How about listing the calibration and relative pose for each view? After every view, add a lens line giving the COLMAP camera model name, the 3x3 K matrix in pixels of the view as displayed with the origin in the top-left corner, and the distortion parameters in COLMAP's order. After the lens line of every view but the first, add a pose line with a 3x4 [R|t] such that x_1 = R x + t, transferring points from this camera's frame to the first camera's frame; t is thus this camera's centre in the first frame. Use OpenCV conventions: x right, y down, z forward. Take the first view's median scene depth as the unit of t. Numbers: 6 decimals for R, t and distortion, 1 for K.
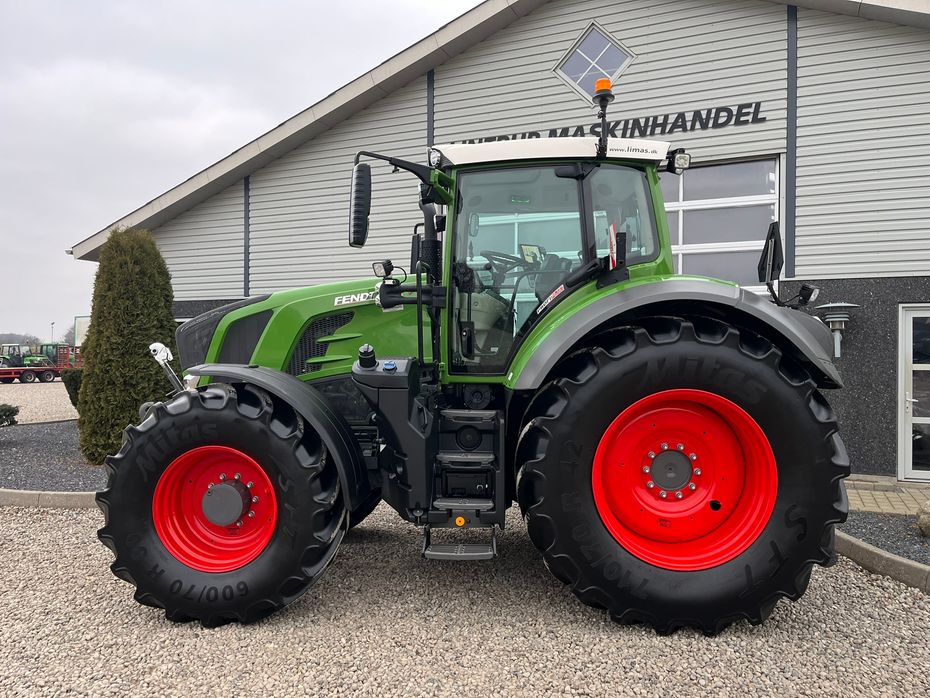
lens RADIAL K [[702.2, 0, 467.2], [0, 702.2, 350.3], [0, 0, 1]] dist [0.085470, -0.116697]
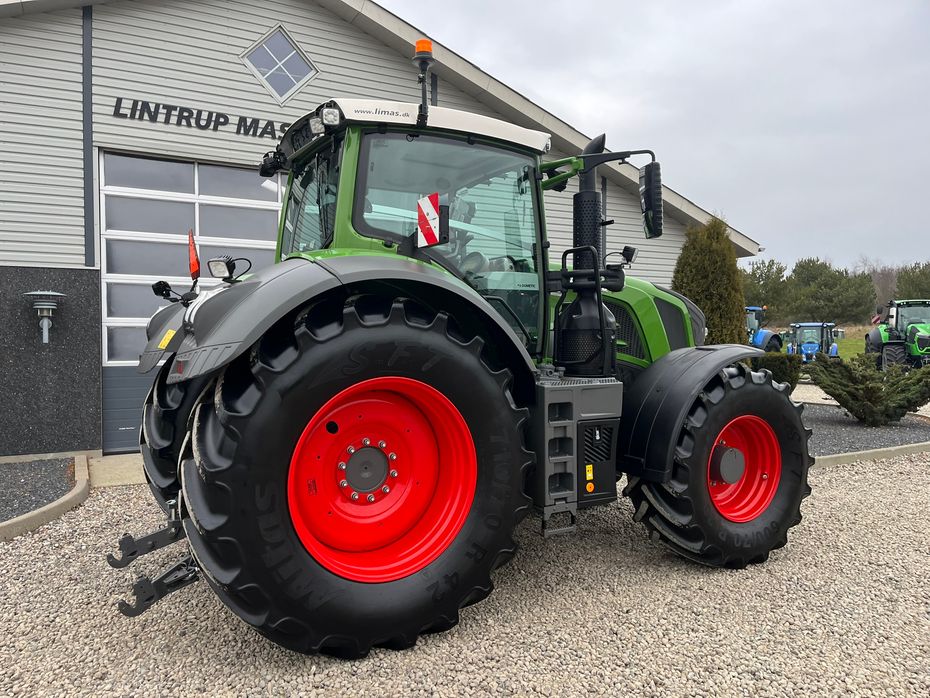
lens RADIAL K [[702.2, 0, 453.9], [0, 702.2, 351.7], [0, 0, 1]] dist [0.085470, -0.116697]
pose [[0.615895, -0.018729, 0.787606, -0.561202], [0.004387, 0.999783, 0.020344, 0.002021], [-0.787816, -0.009074, 0.615844, 0.161134]]
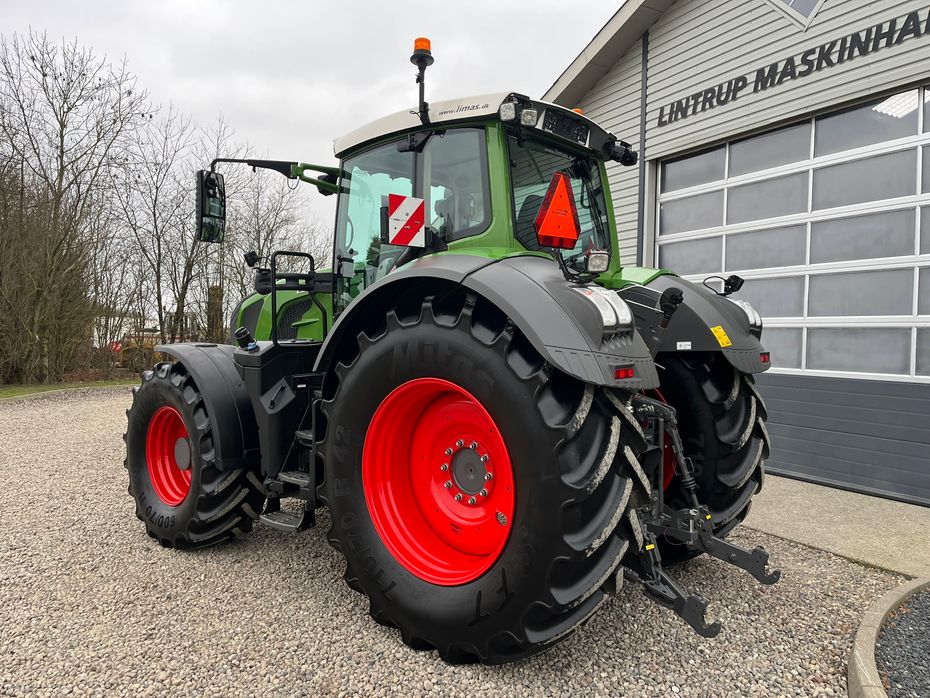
lens RADIAL K [[702.2, 0, 462.9], [0, 702.2, 350.8], [0, 0, 1]] dist [0.085470, -0.116697]
pose [[0.788078, 0.020906, -0.615220, 0.413520], [-0.011413, 0.999748, 0.019353, 0.001590], [0.615469, -0.008230, 0.788118, 0.155661]]
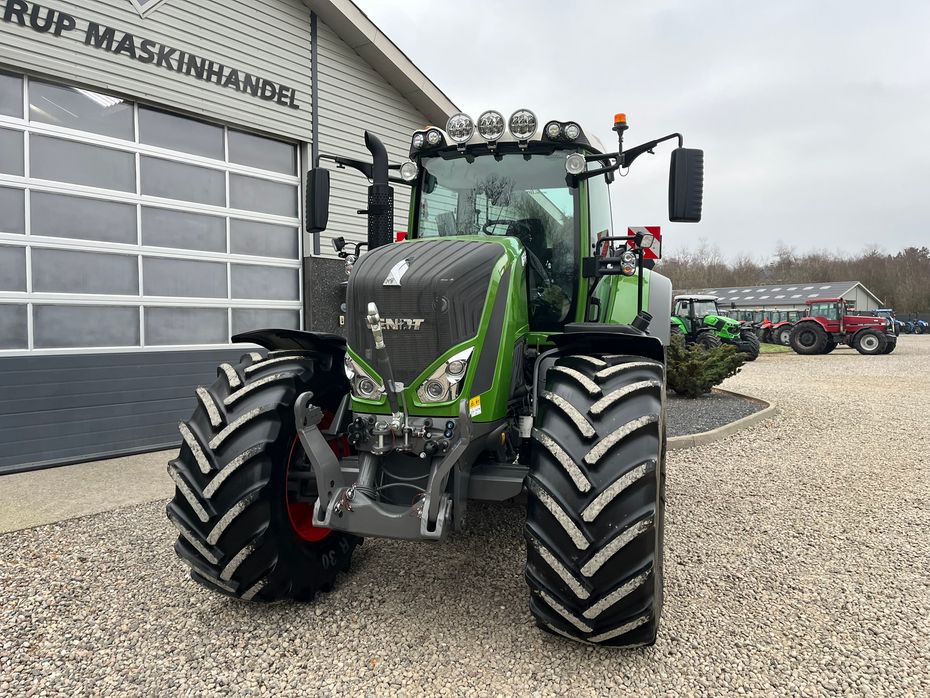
lens RADIAL K [[702.2, 0, 469.0], [0, 702.2, 346.3], [0, 0, 1]] dist [0.085470, -0.116697]
pose [[0.224162, -0.037816, 0.973818, -0.610386], [0.000620, 0.999252, 0.038661, 0.001936], [-0.974552, -0.008062, 0.224017, 0.501210]]
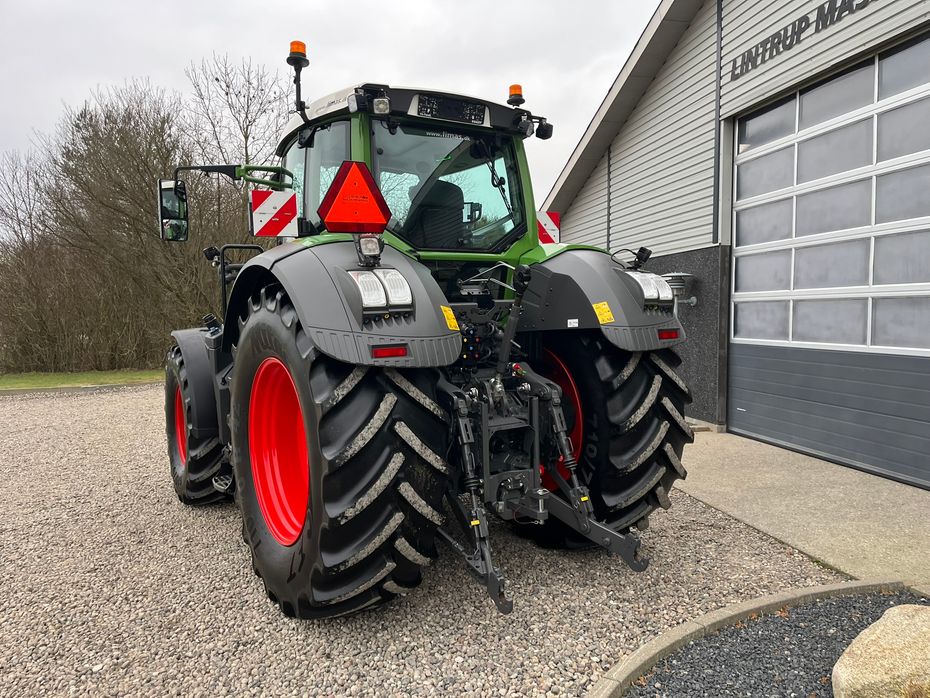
lens RADIAL K [[702.2, 0, 464.2], [0, 702.2, 350.5], [0, 0, 1]] dist [0.085470, -0.116697]
pose [[0.571710, 0.033768, -0.819761, 0.590573], [0.010082, 0.998788, 0.048174, 0.000485], [0.820394, -0.035807, 0.570676, 0.313372]]
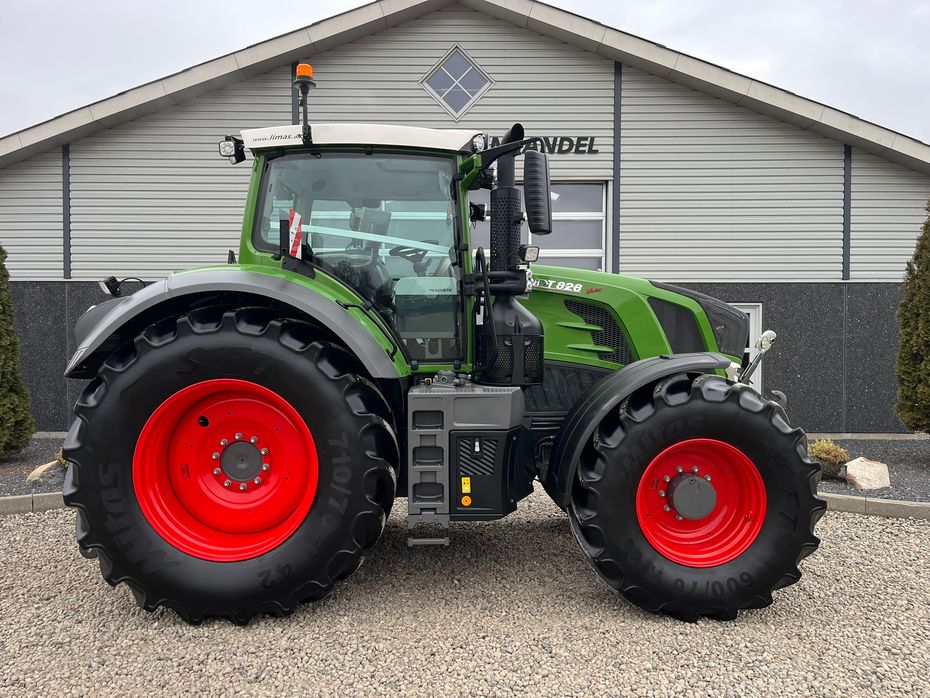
lens RADIAL K [[702.2, 0, 461.4], [0, 702.2, 351.5], [0, 0, 1]] dist [0.085470, -0.116697]
pose [[0.916939, -0.010093, 0.398899, -0.298416], [0.001702, 0.999770, 0.021384, -0.002538], [-0.399023, -0.018929, 0.916745, -0.042807]]
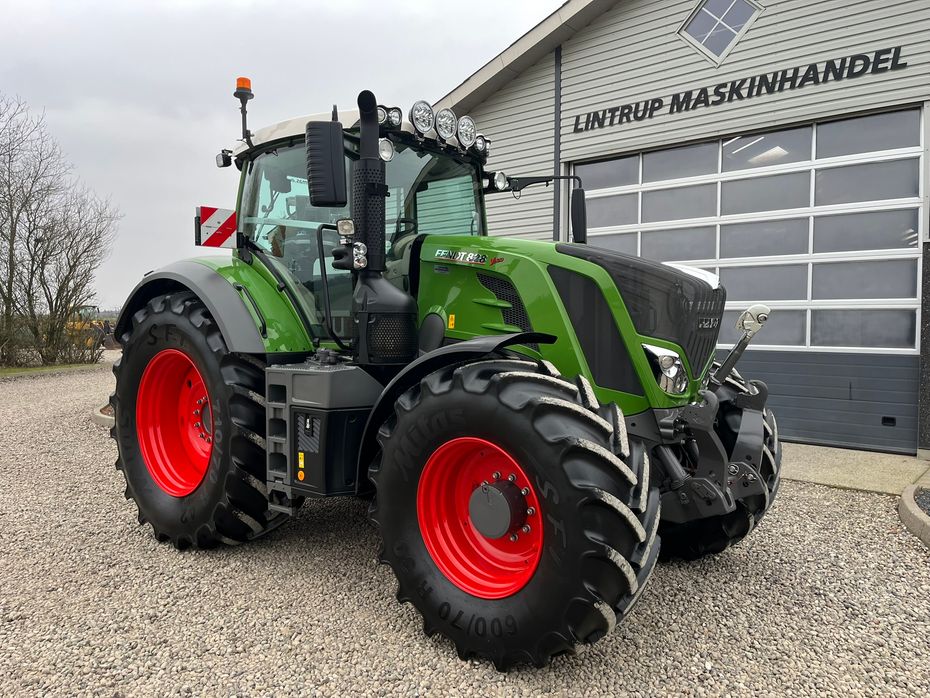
lens RADIAL K [[702.2, 0, 465.2], [0, 702.2, 345.8], [0, 0, 1]] dist [0.085470, -0.116697]
pose [[0.957833, 0.008623, -0.287197, 0.144595], [0.000854, 0.999460, 0.032857, 0.003506], [0.287325, -0.031717, 0.957308, -0.039819]]
